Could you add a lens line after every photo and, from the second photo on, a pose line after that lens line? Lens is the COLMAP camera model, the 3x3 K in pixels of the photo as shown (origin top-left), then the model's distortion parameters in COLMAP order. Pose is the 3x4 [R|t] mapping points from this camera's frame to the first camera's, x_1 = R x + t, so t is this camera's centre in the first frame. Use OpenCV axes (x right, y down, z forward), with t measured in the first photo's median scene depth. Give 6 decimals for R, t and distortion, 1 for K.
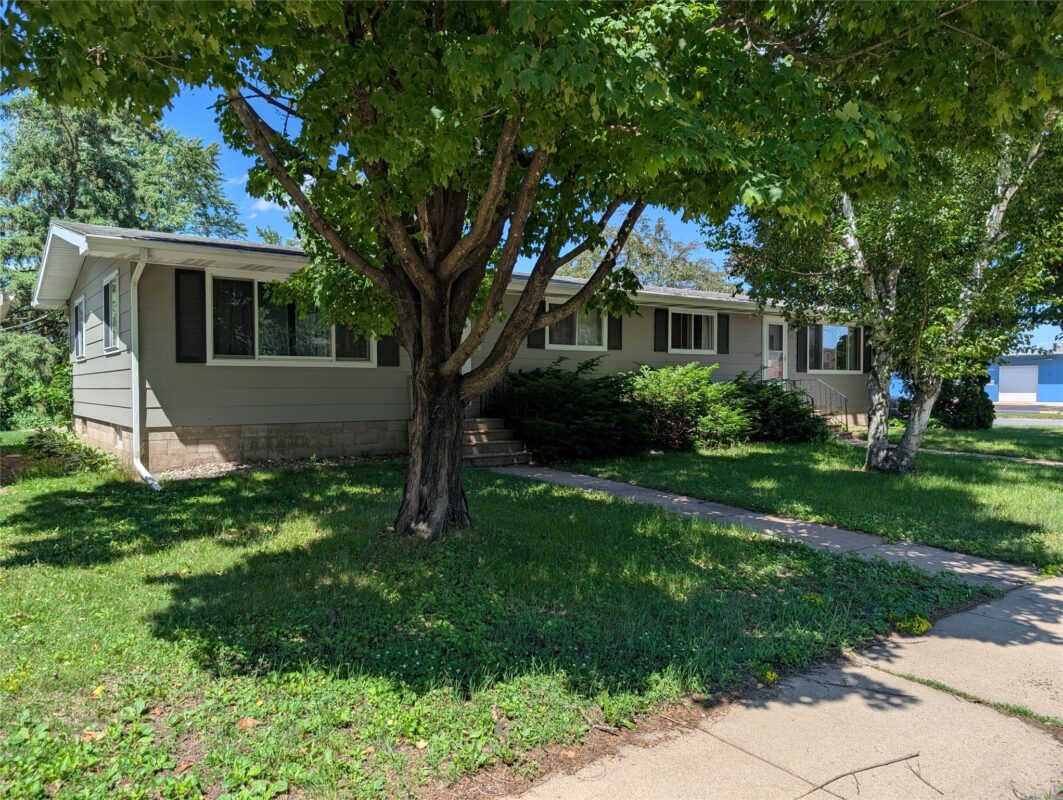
lens RADIAL K [[763.8, 0, 527.2], [0, 763.8, 407.4], [0, 0, 1]] dist [0.014994, -0.013533]
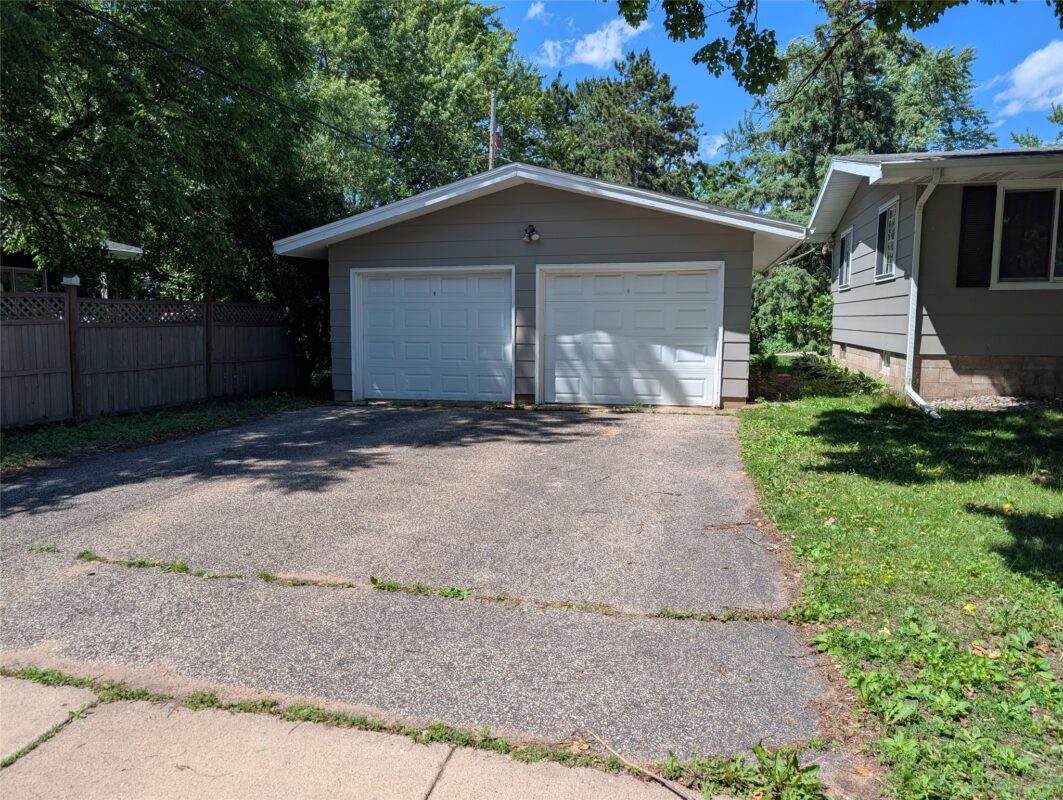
lens RADIAL K [[763.8, 0, 521.7], [0, 763.8, 398.9], [0, 0, 1]] dist [0.014994, -0.013533]
pose [[0.632363, 0.085246, -0.769968, -0.052648], [-0.023579, 0.995584, 0.090860, 0.005197], [0.774313, -0.039301, 0.631581, -0.024262]]
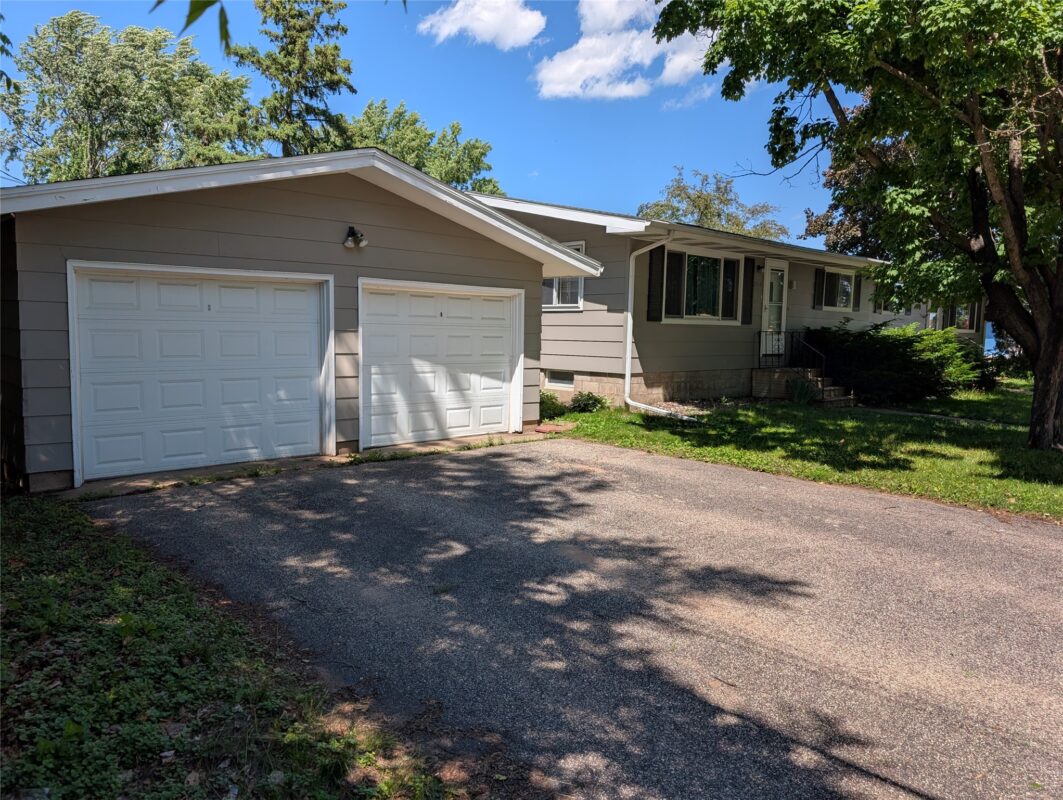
lens RADIAL K [[763.8, 0, 528.8], [0, 763.8, 403.9], [0, 0, 1]] dist [0.014994, -0.013533]
pose [[0.991333, 0.008101, 0.131121, -0.781794], [-0.017296, 0.997457, 0.069147, -0.006764], [-0.130227, -0.070815, 0.988952, -0.196415]]
